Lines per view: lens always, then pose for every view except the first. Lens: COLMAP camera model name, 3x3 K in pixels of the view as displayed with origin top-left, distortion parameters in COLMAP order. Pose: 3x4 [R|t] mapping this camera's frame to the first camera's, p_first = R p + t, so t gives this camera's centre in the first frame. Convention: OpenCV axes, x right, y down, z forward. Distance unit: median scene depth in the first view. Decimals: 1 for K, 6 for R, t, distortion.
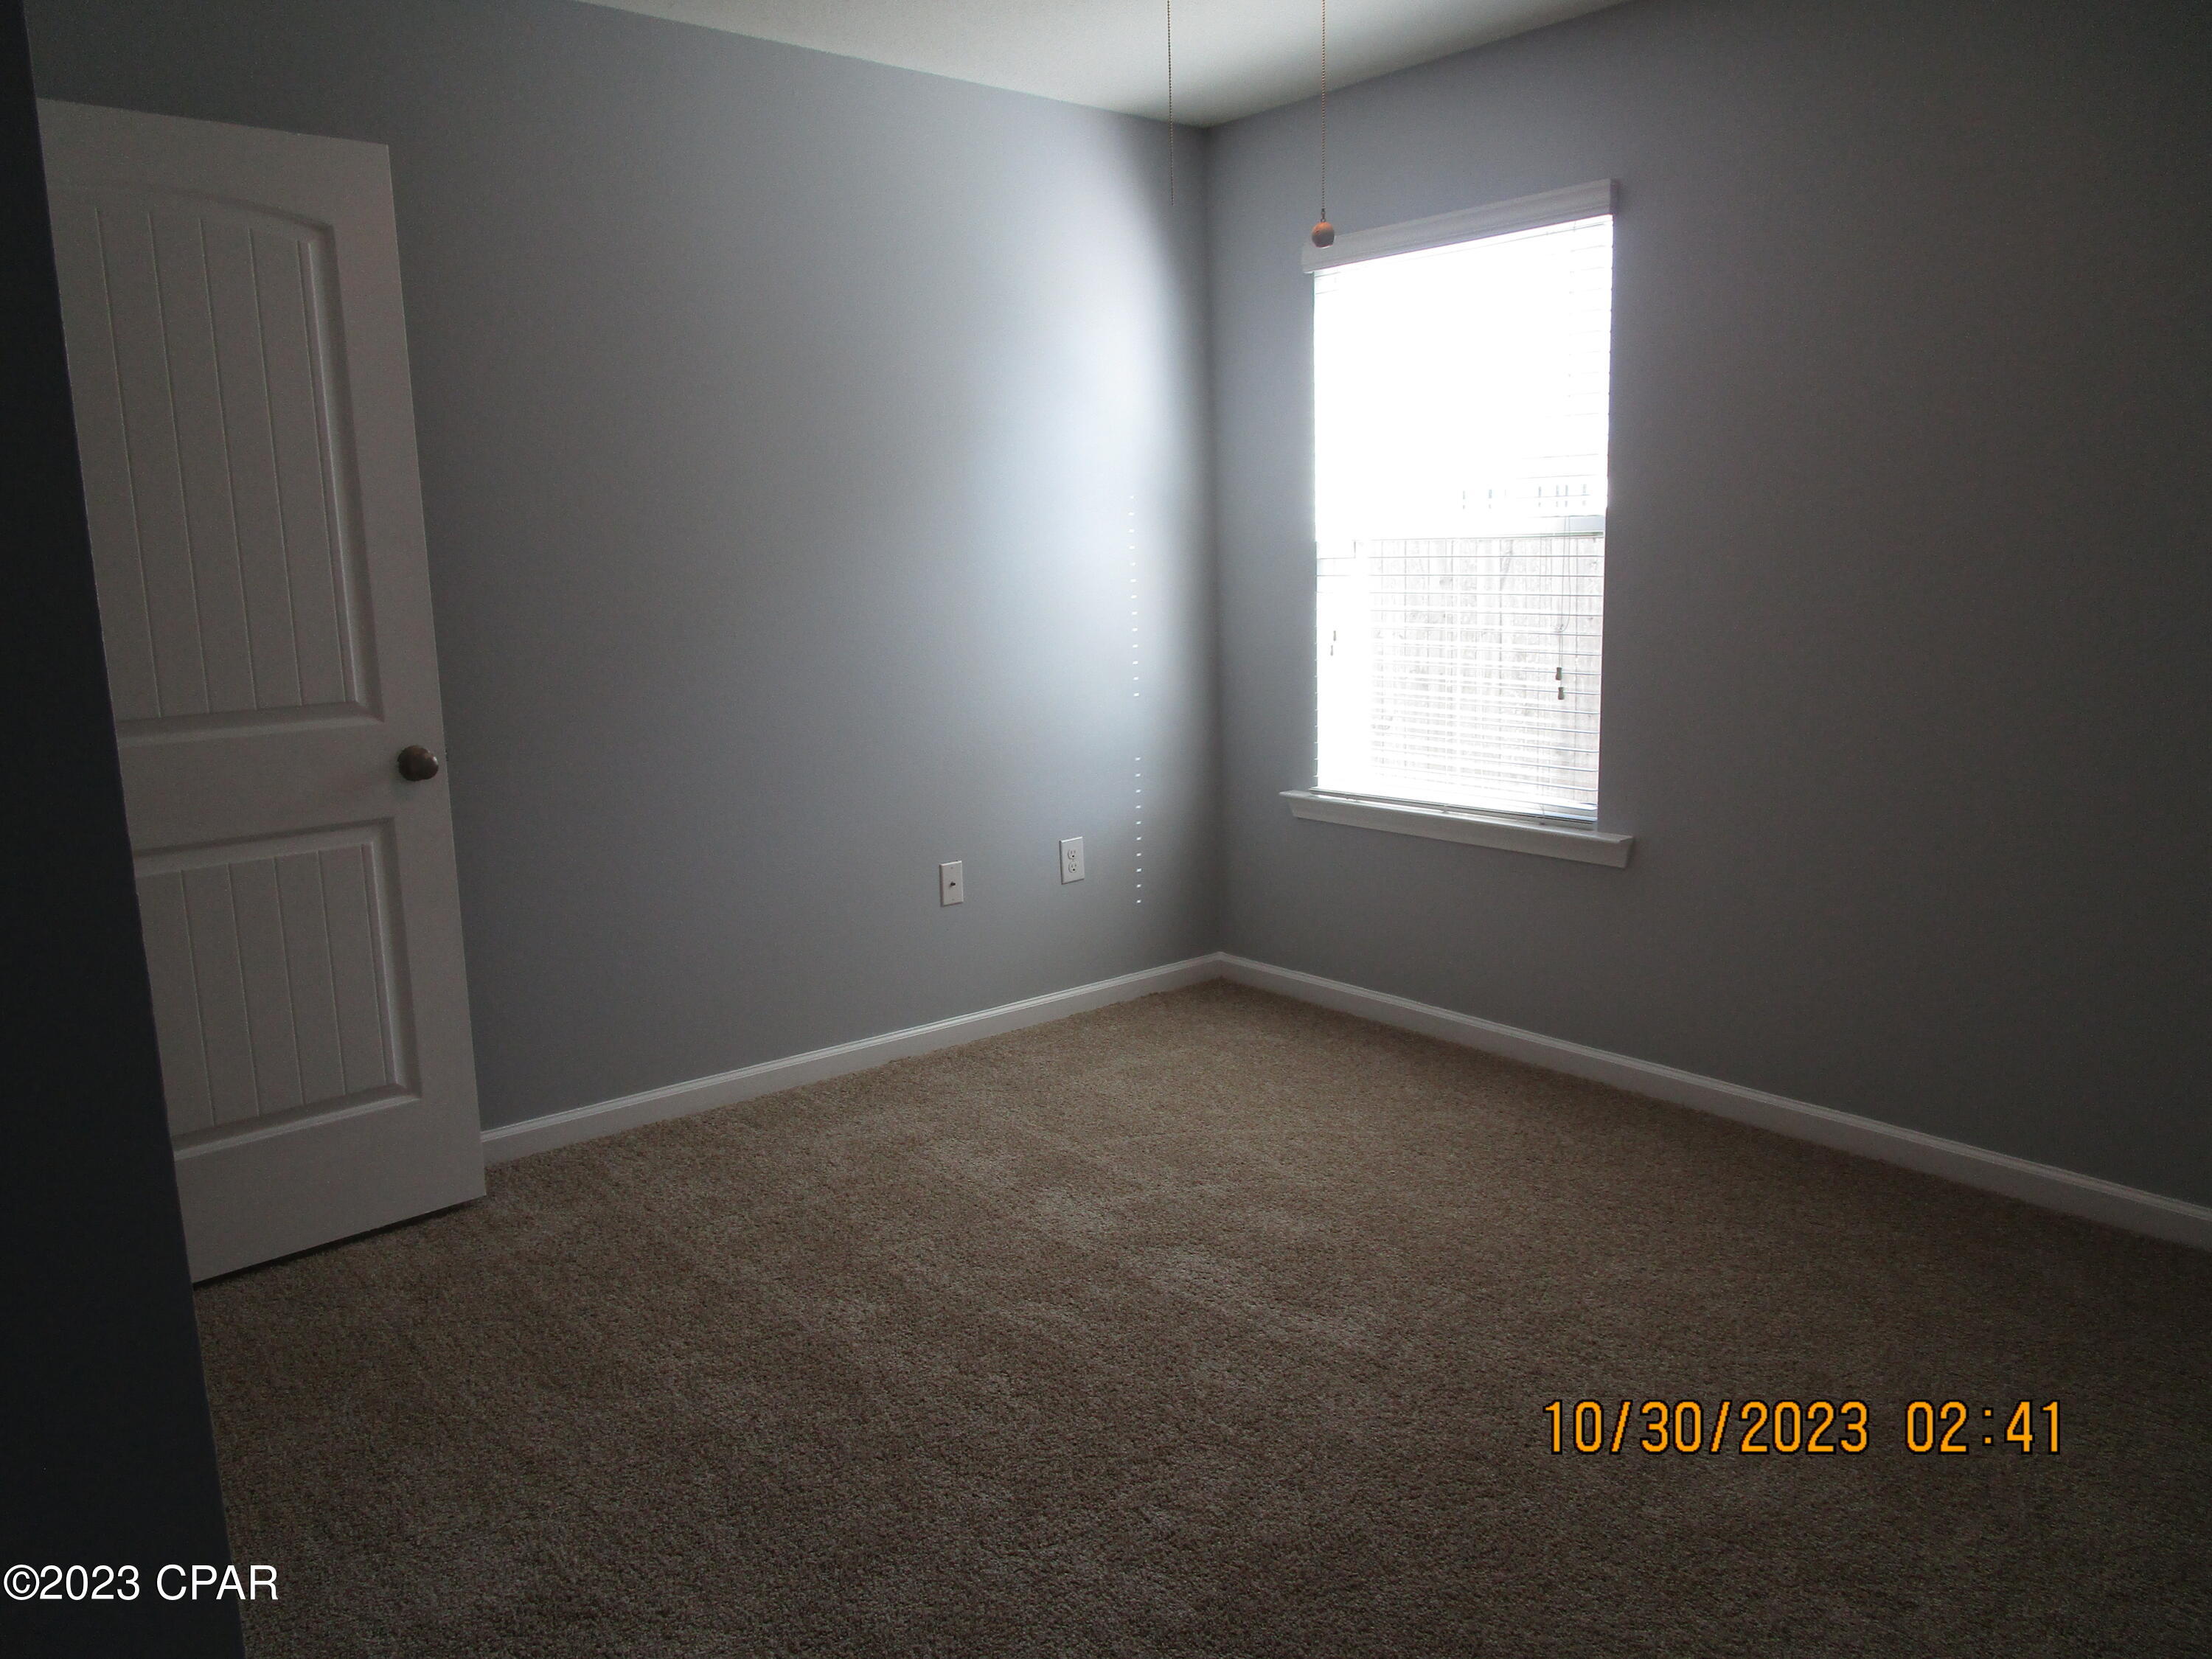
lens RADIAL K [[1576.7, 0, 1106.0], [0, 1576.7, 829.5], [0, 0, 1]] dist [-0.021413, -0.000940]
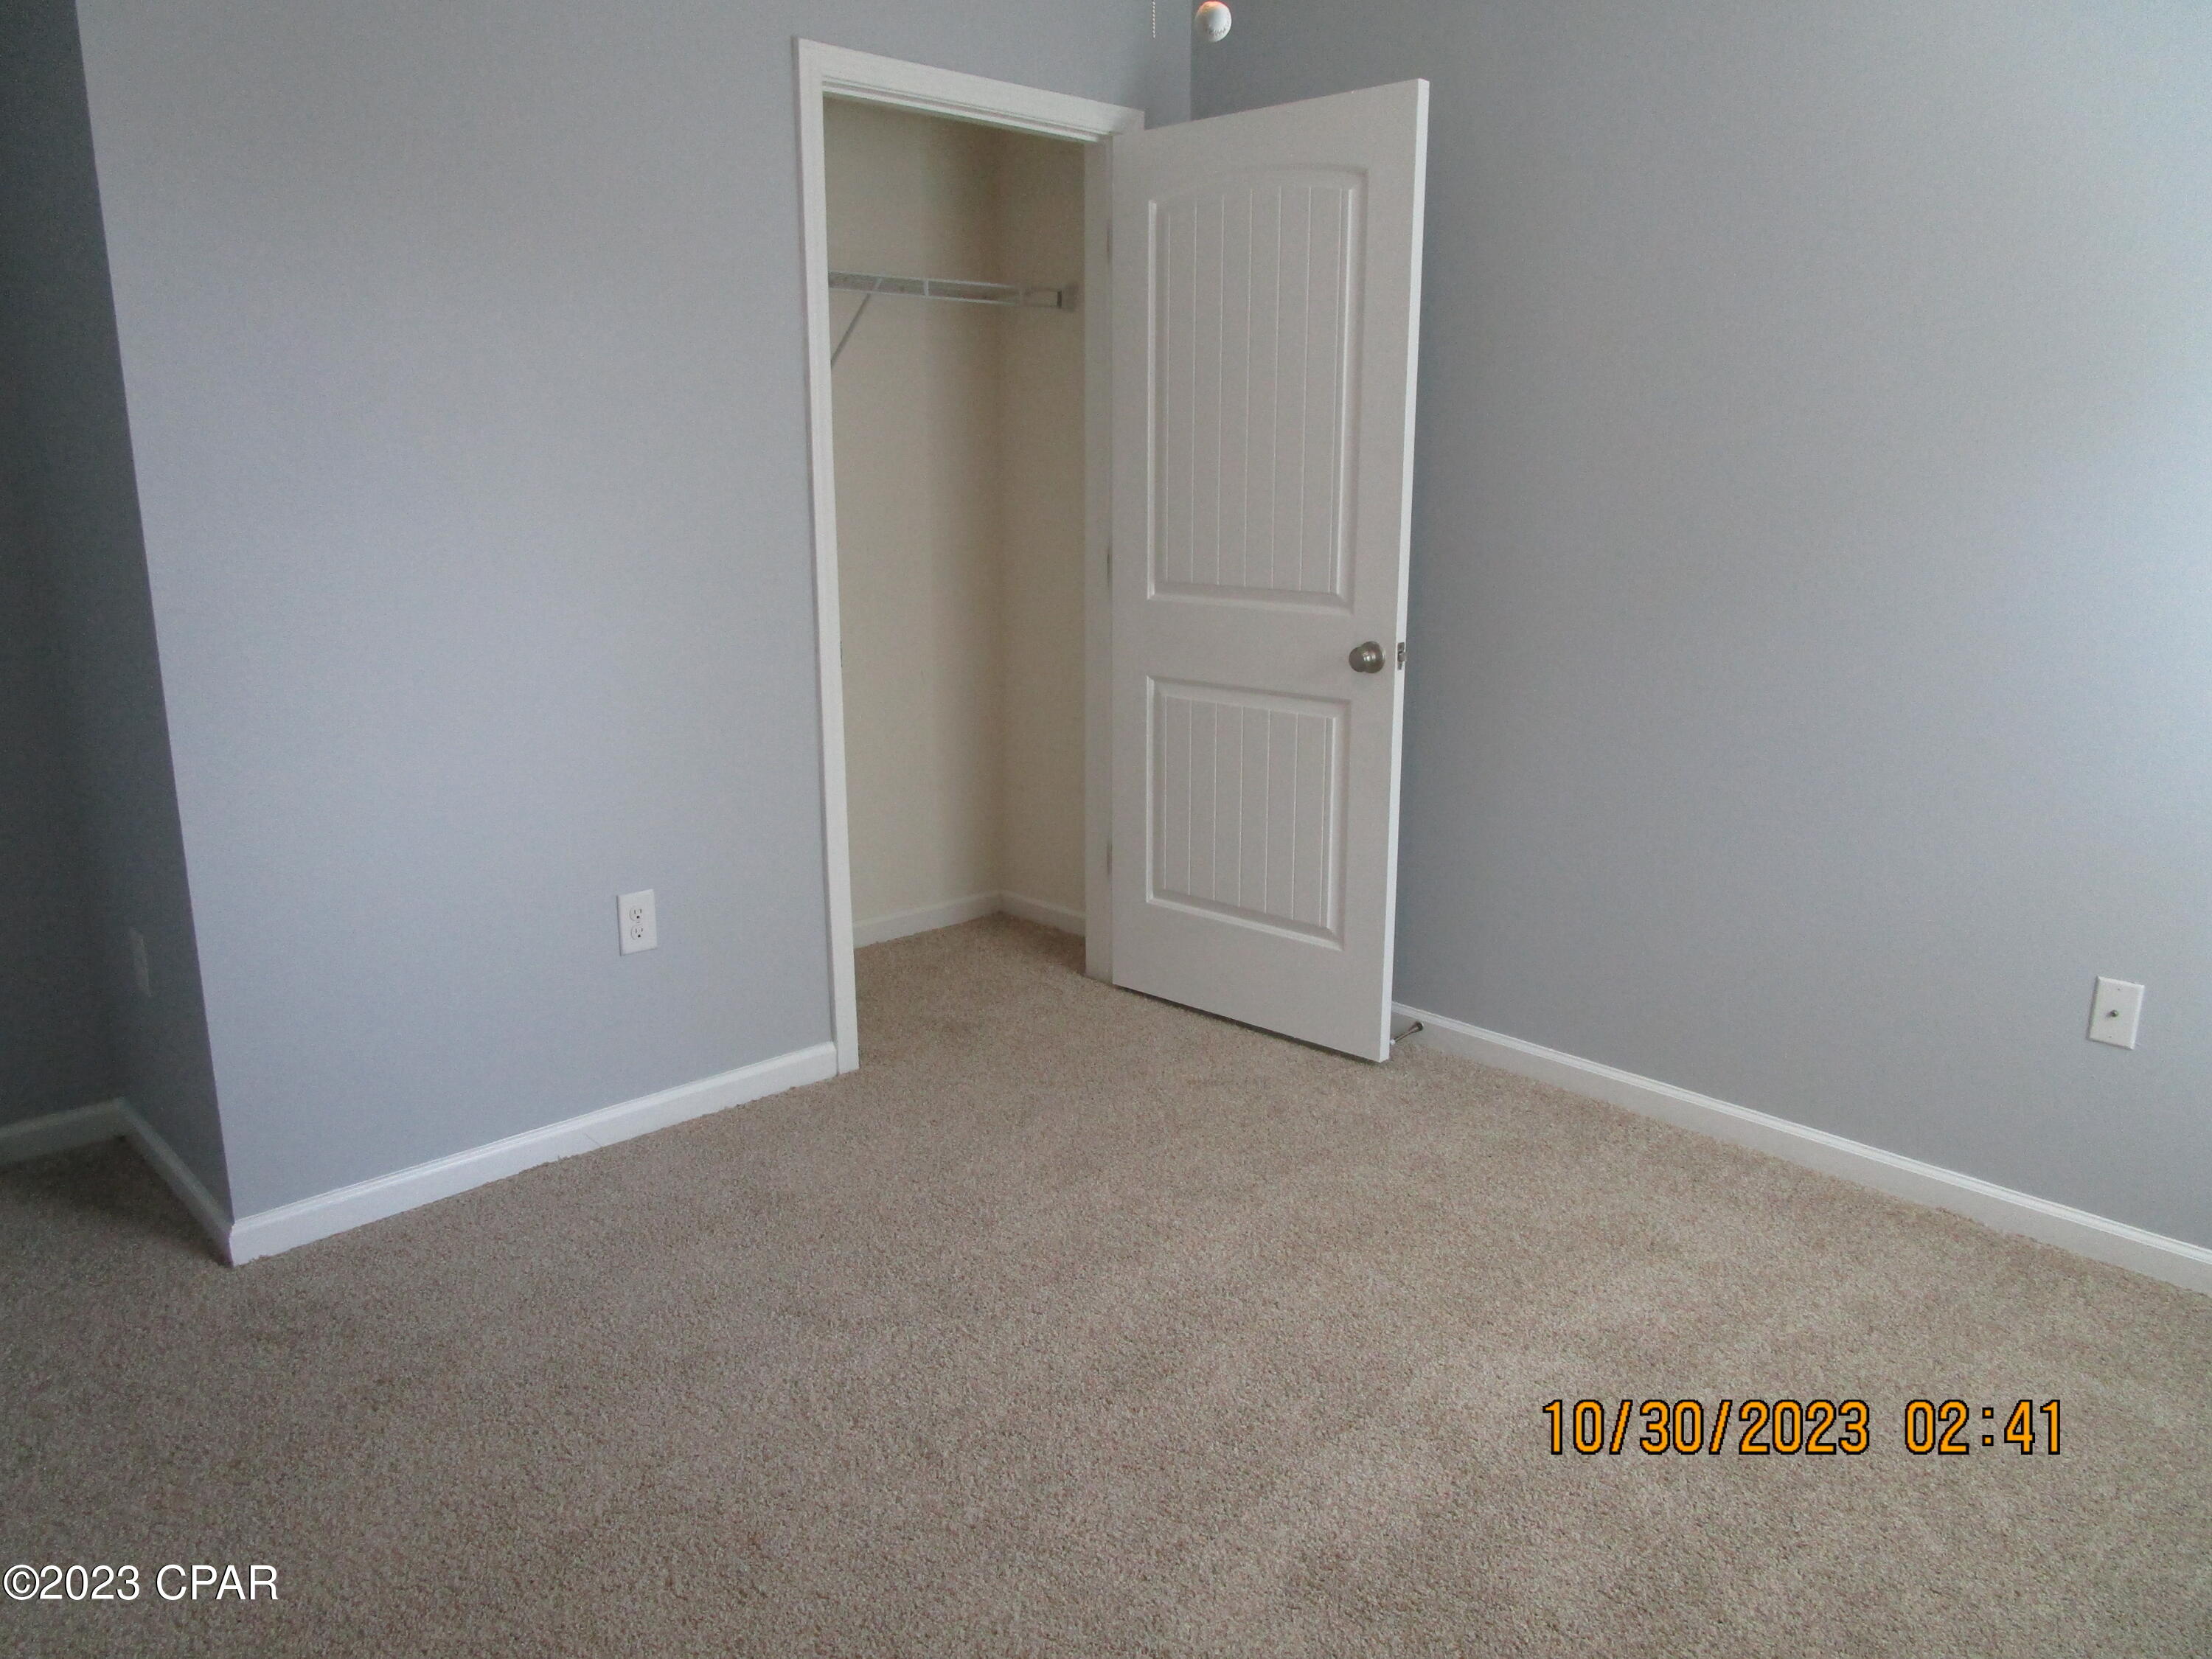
lens RADIAL K [[1576.7, 0, 1106.0], [0, 1576.7, 829.5], [0, 0, 1]] dist [-0.021413, -0.000940]
pose [[0.071338, 0.255344, -0.964215, 0.652243], [-0.184303, 0.953407, 0.238846, -0.158597], [0.980277, 0.160669, 0.115075, 0.715478]]
